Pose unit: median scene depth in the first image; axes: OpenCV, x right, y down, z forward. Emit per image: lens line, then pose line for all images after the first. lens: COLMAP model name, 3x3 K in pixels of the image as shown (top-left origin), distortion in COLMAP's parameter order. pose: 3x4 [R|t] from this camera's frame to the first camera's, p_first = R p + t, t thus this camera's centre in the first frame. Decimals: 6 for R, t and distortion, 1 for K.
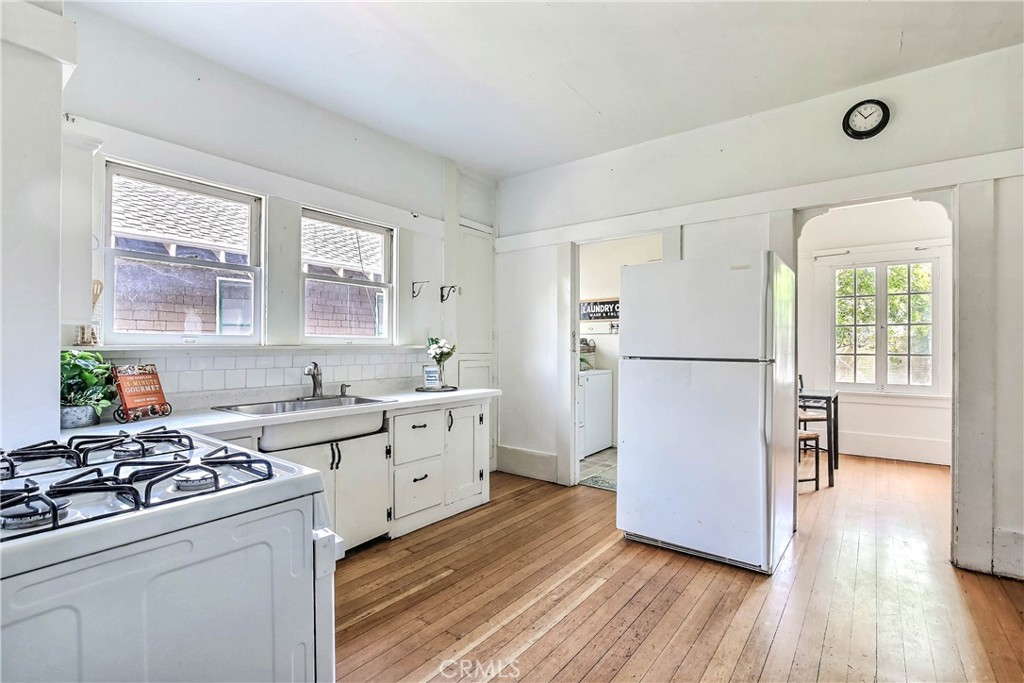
lens RADIAL K [[474.4, 0, 505.5], [0, 474.4, 347.3], [0, 0, 1]] dist [-0.002690, -0.000095]
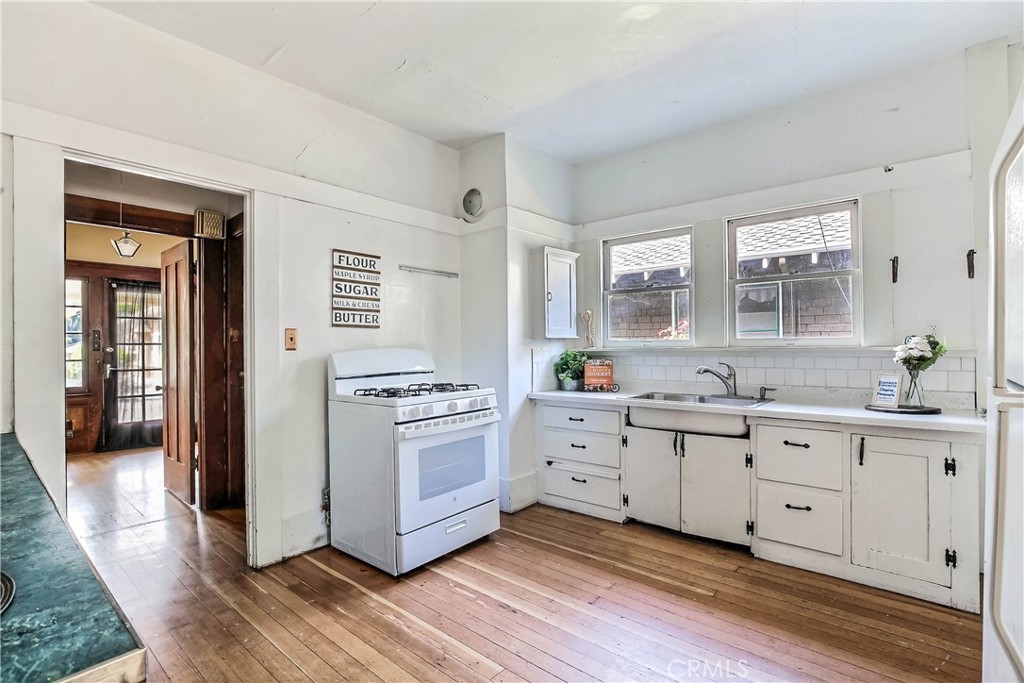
lens RADIAL K [[474.4, 0, 509.5], [0, 474.4, 343.8], [0, 0, 1]] dist [-0.002690, -0.000095]
pose [[-0.024242, -0.005222, -0.999692, 0.696445], [0.007010, 0.999961, -0.005394, -0.009541], [0.999682, -0.007139, -0.024204, 0.543573]]
